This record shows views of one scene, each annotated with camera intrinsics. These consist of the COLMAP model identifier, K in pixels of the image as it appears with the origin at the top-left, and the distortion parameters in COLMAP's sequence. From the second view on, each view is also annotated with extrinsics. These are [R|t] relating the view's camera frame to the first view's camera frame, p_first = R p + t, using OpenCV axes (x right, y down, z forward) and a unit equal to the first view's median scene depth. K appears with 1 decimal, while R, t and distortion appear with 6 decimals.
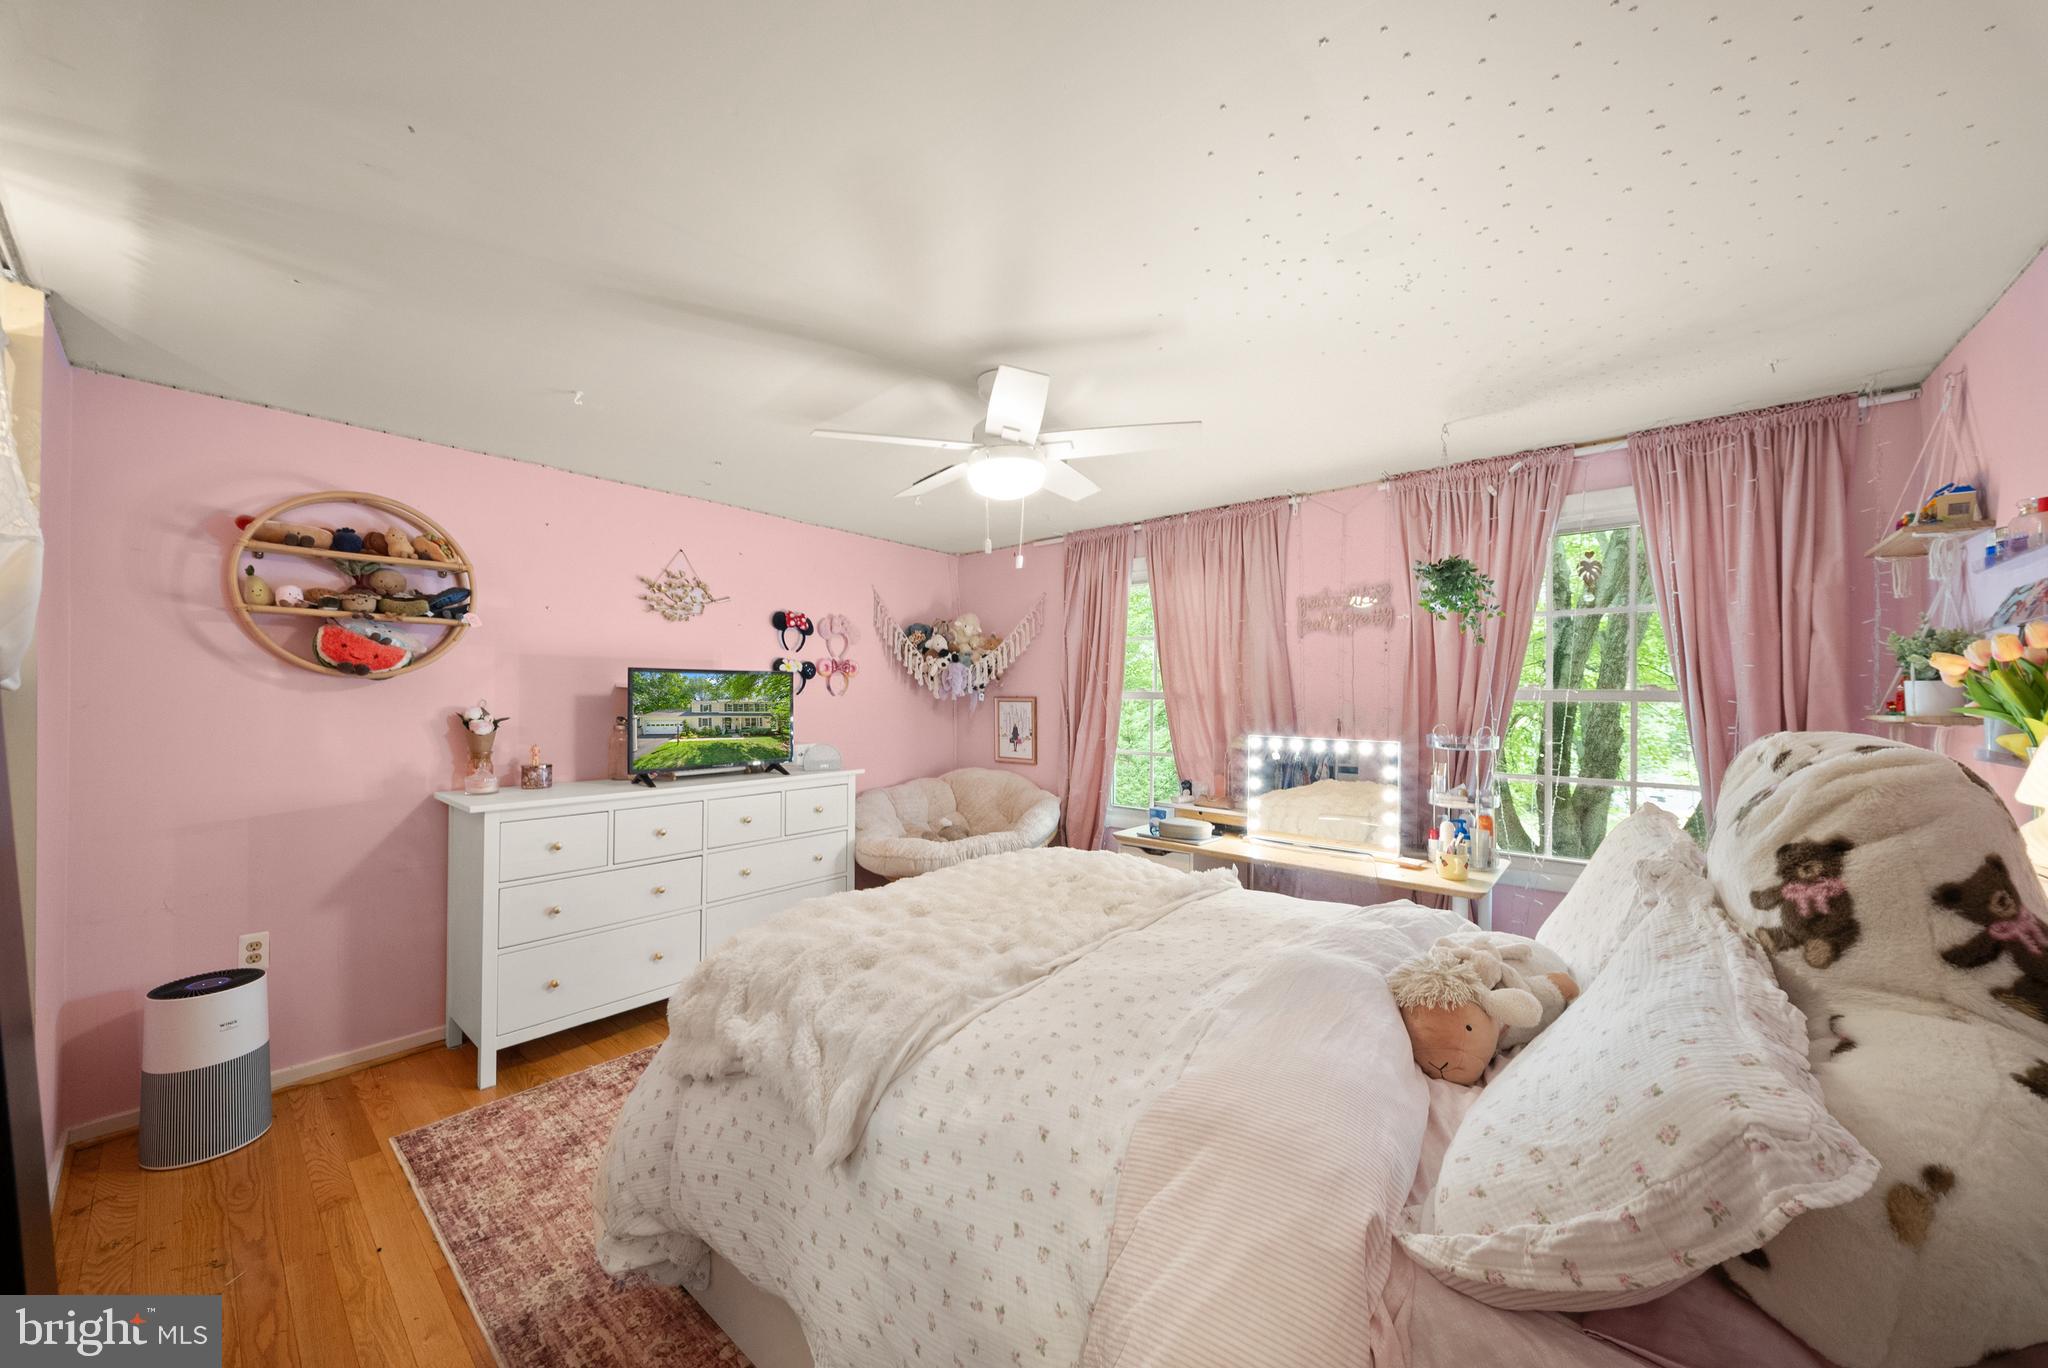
lens RADIAL K [[741.2, 0, 1014.7], [0, 741.2, 694.0], [0, 0, 1]] dist [-0.000756, -0.000143]
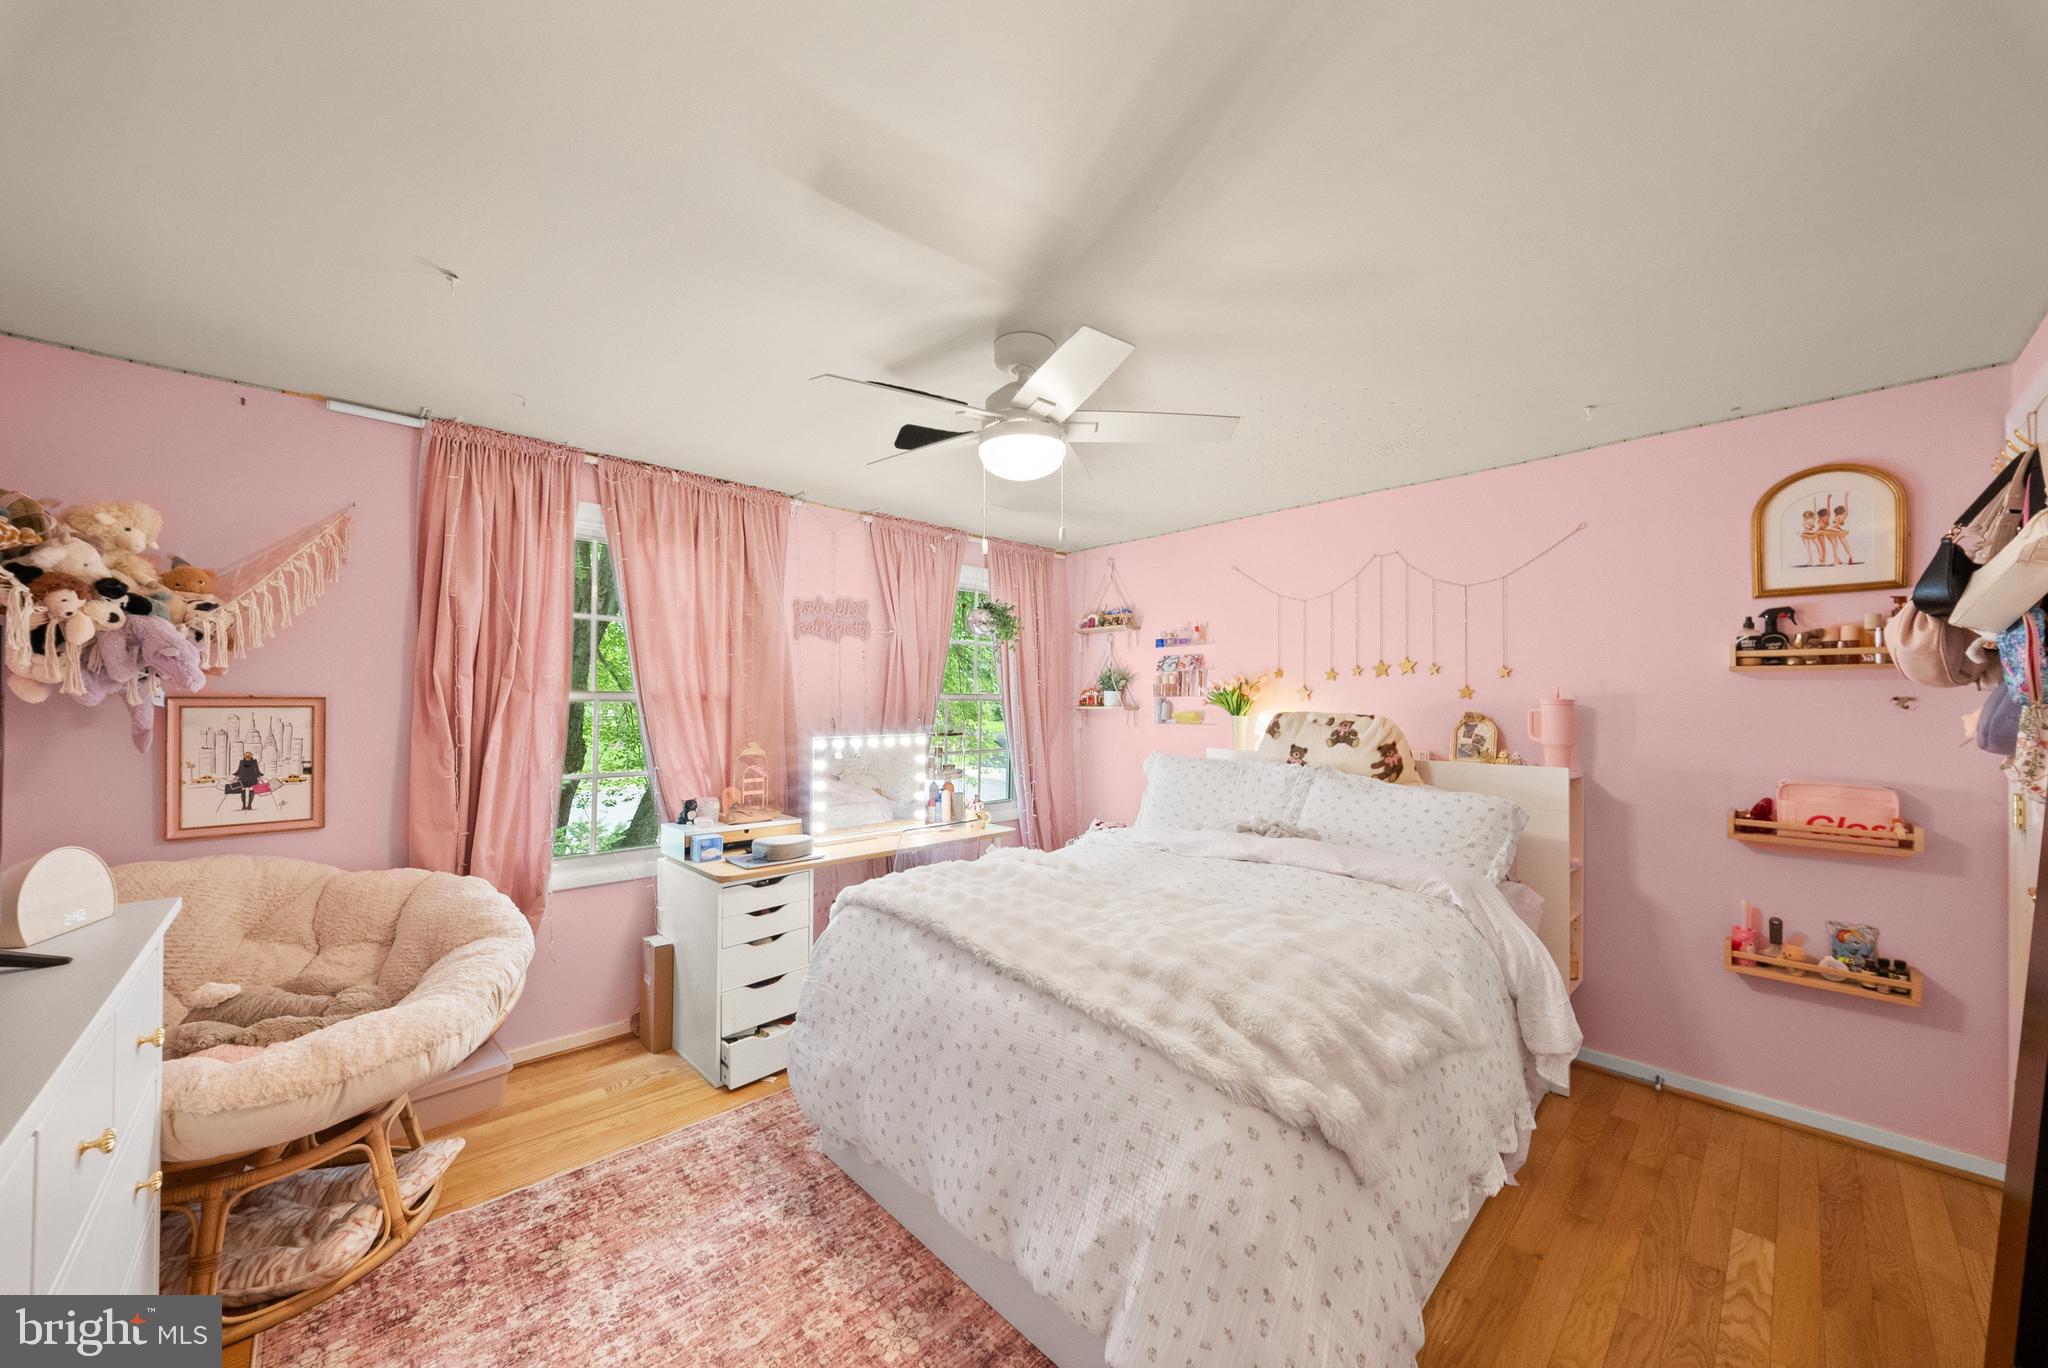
lens RADIAL K [[746.2, 0, 1026.4], [0, 746.2, 700.0], [0, 0, 1]] dist [0.022244, -0.000037]
pose [[0.071900, -0.003672, 0.997405, -0.477255], [-0.006951, 0.999967, 0.004183, -0.000040], [-0.997388, -0.007234, 0.071872, 0.477221]]
